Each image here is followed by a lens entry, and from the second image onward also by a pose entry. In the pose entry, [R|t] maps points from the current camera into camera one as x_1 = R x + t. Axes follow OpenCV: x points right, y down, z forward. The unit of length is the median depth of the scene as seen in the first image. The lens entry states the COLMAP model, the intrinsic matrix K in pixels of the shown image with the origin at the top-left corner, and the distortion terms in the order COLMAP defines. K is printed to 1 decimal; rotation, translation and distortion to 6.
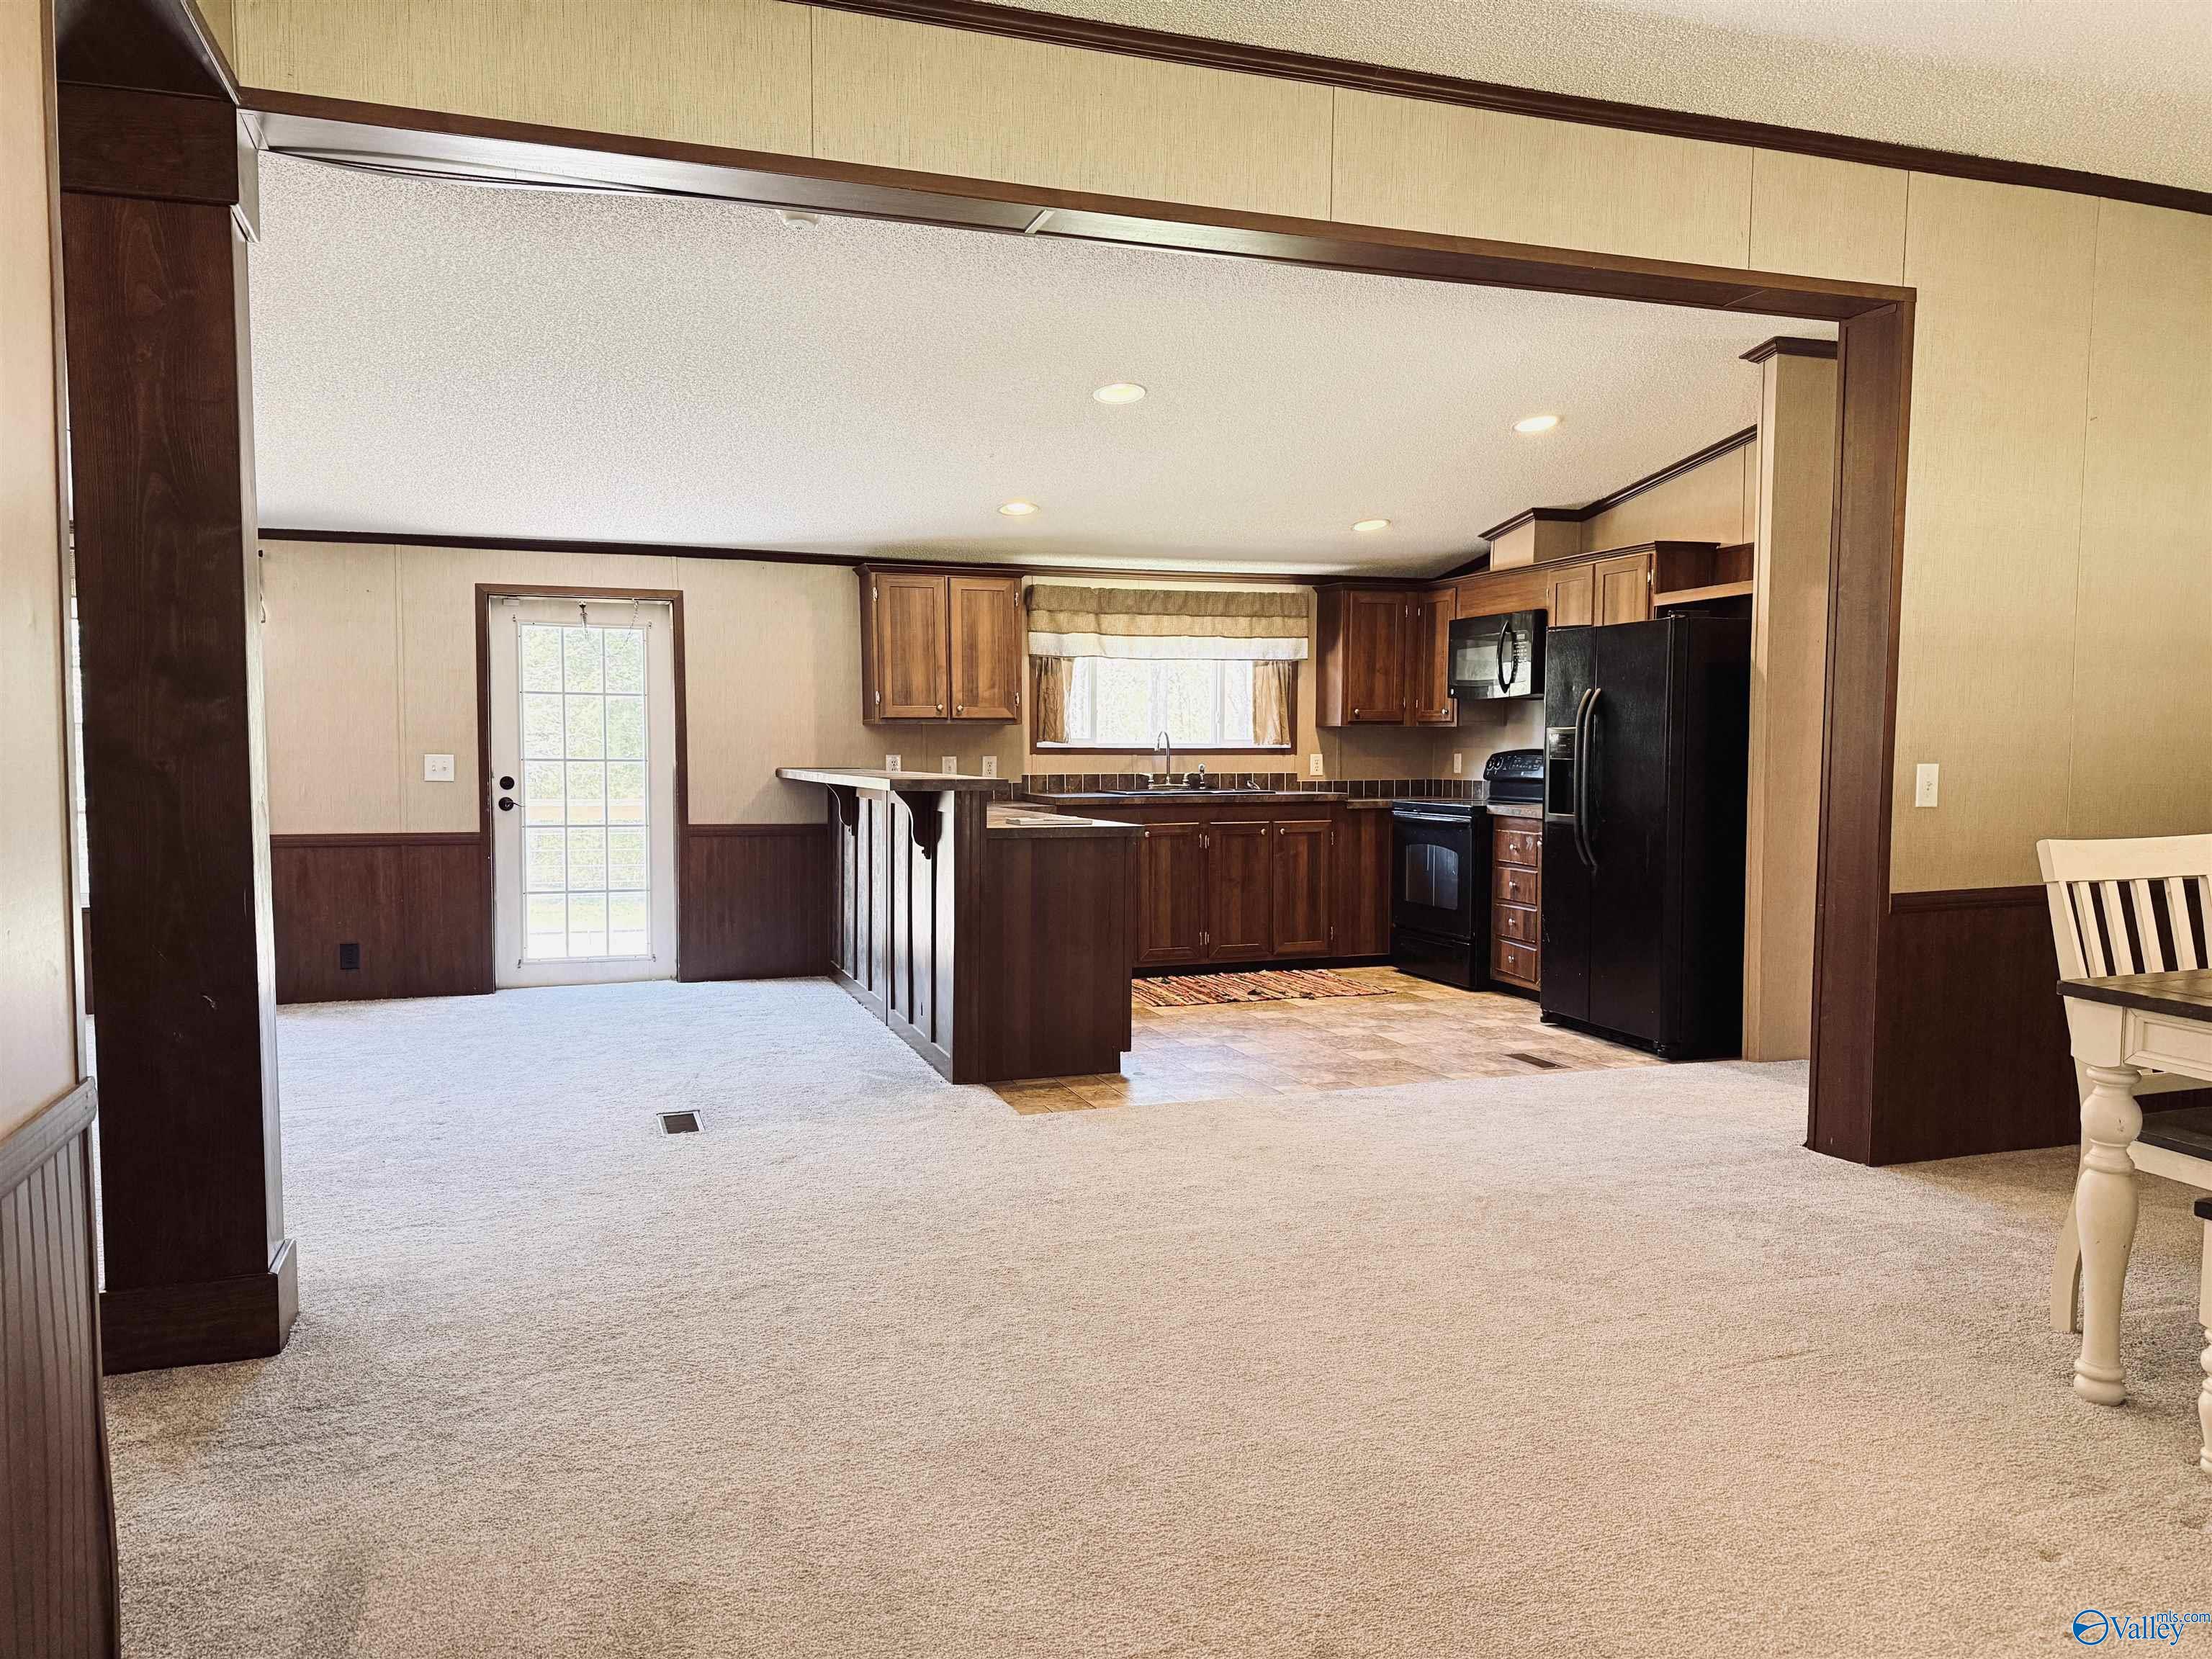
lens RADIAL K [[1544.7, 0, 1100.4], [0, 1544.7, 847.1], [0, 0, 1]] dist [0.160188, -0.219427]
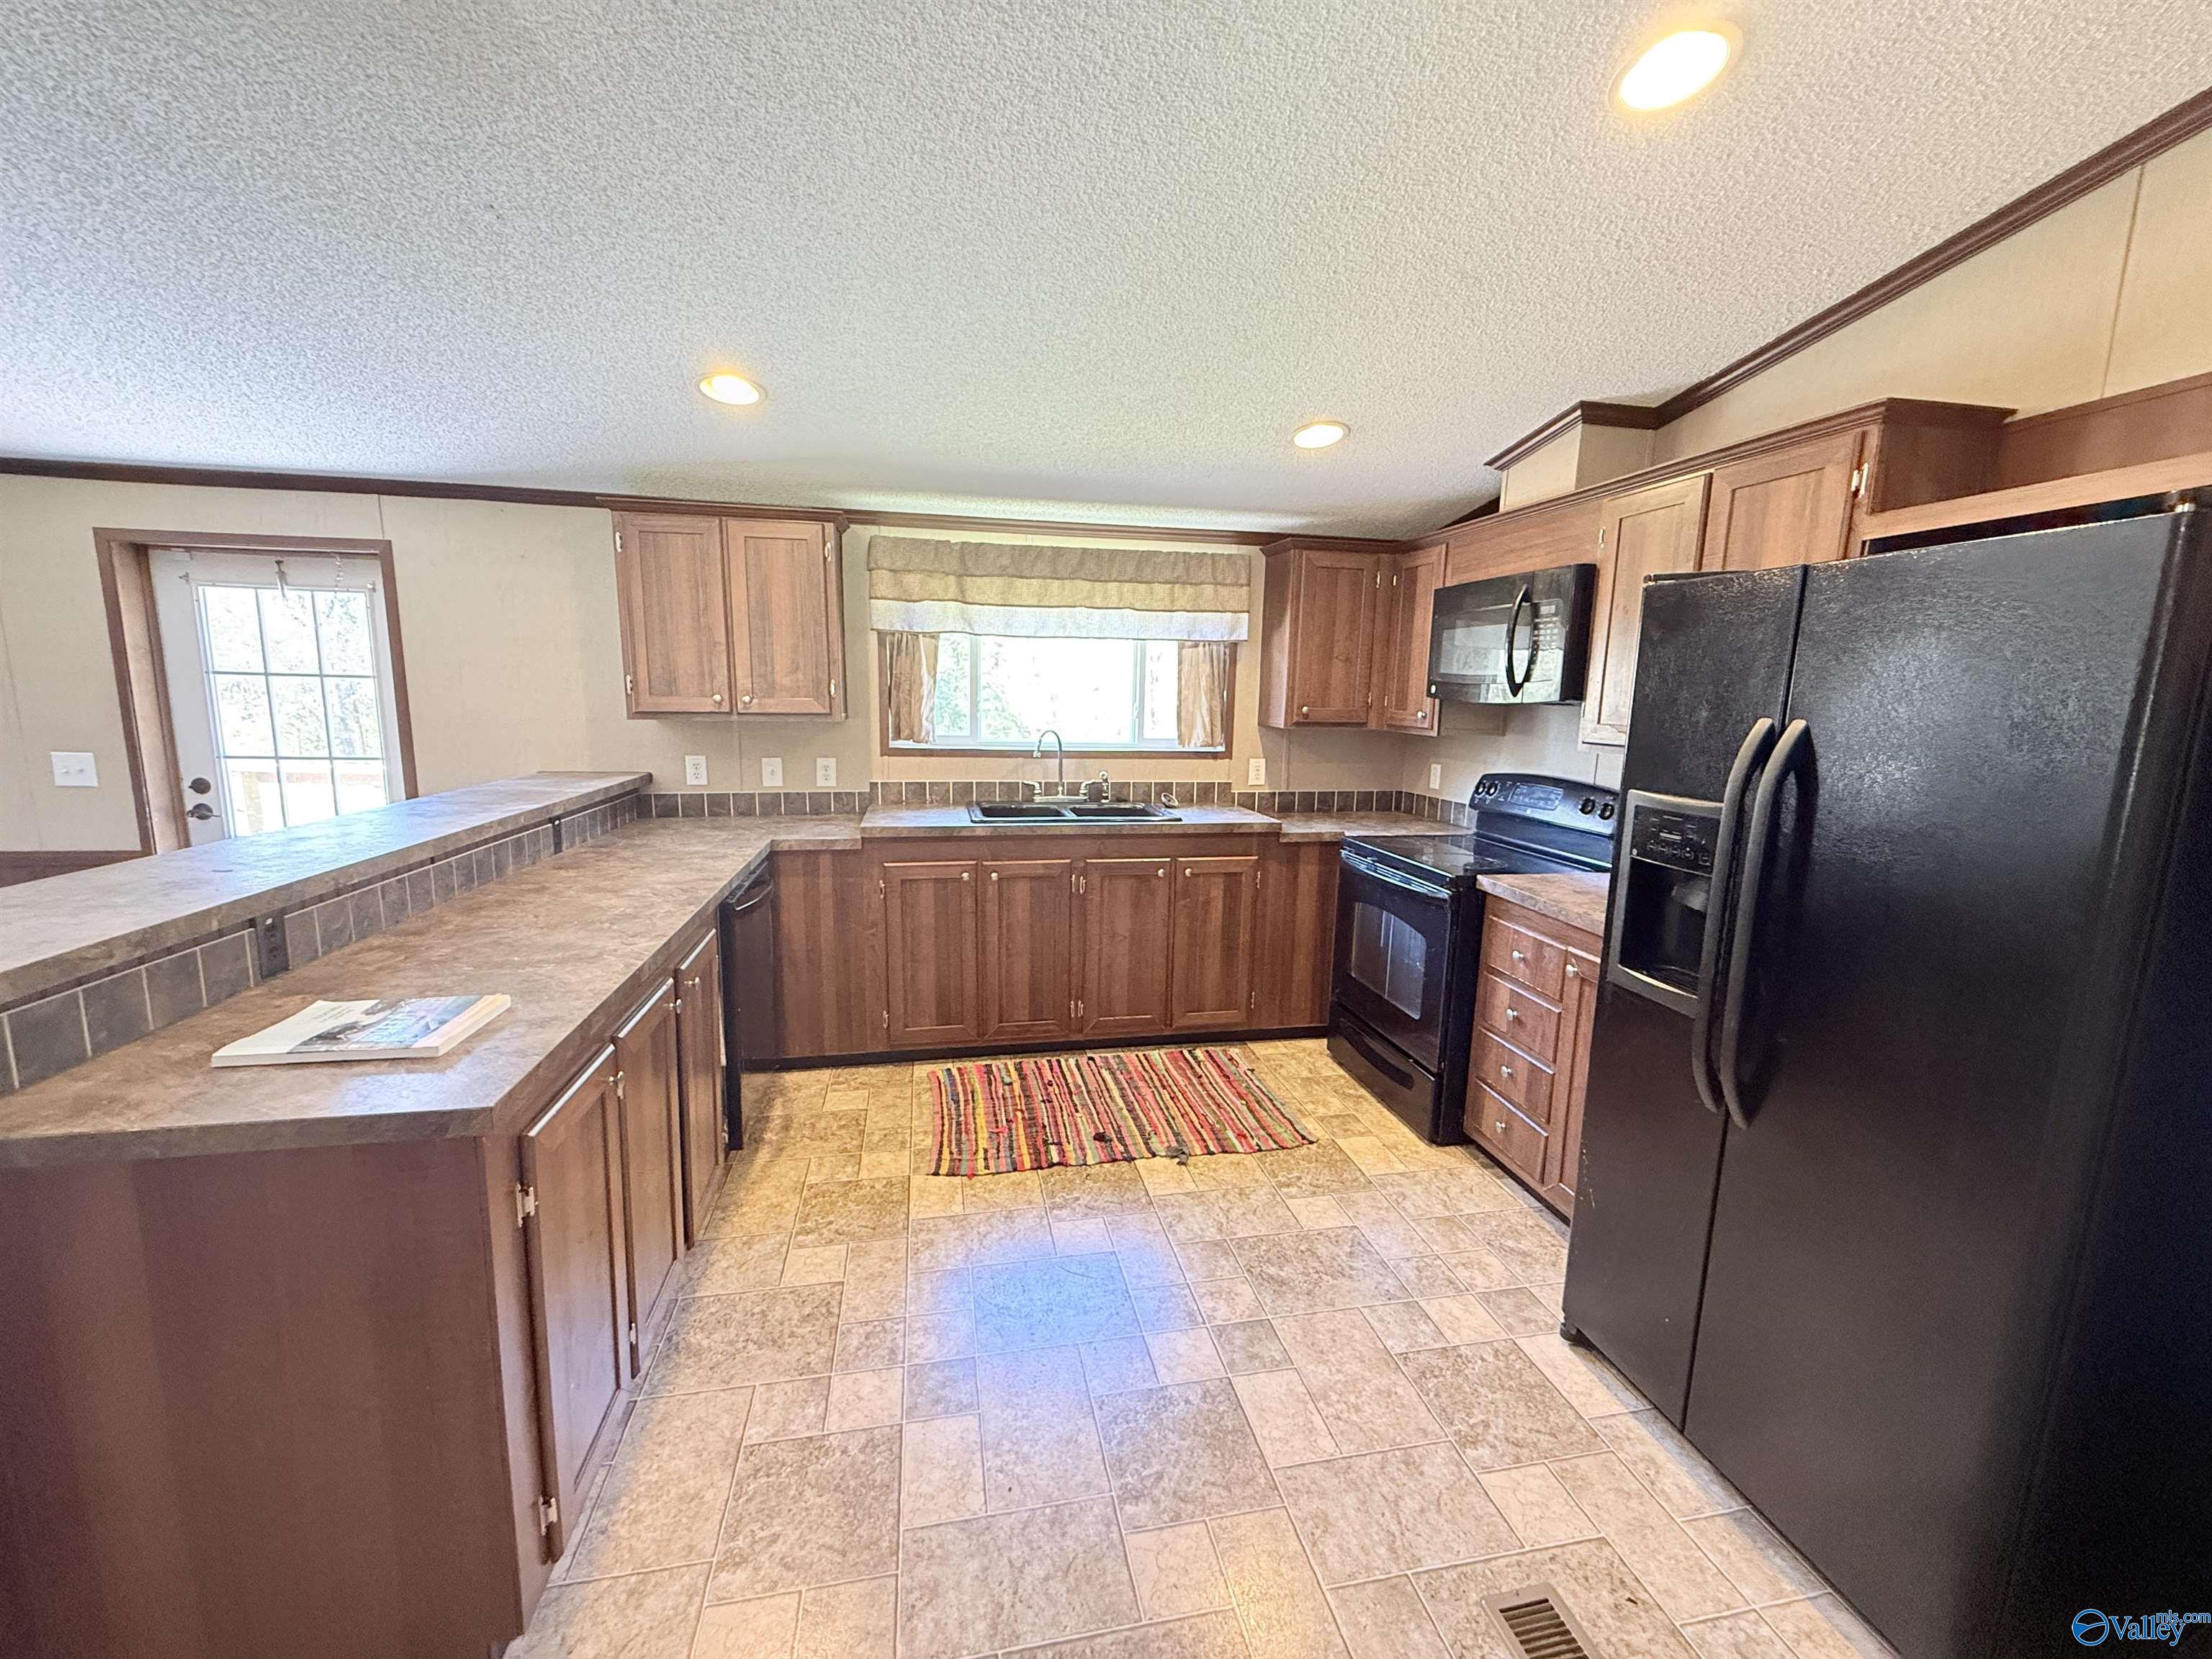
lens RADIAL K [[874.2, 0, 1102.2], [0, 874.2, 831.3], [0, 0, 1]] dist [-0.000587, 0.000321]
pose [[0.990267, 0.041599, -0.132818, 0.129839], [-0.029161, 0.995121, 0.094255, -0.067604], [0.136091, -0.089464, 0.986649, 0.571105]]
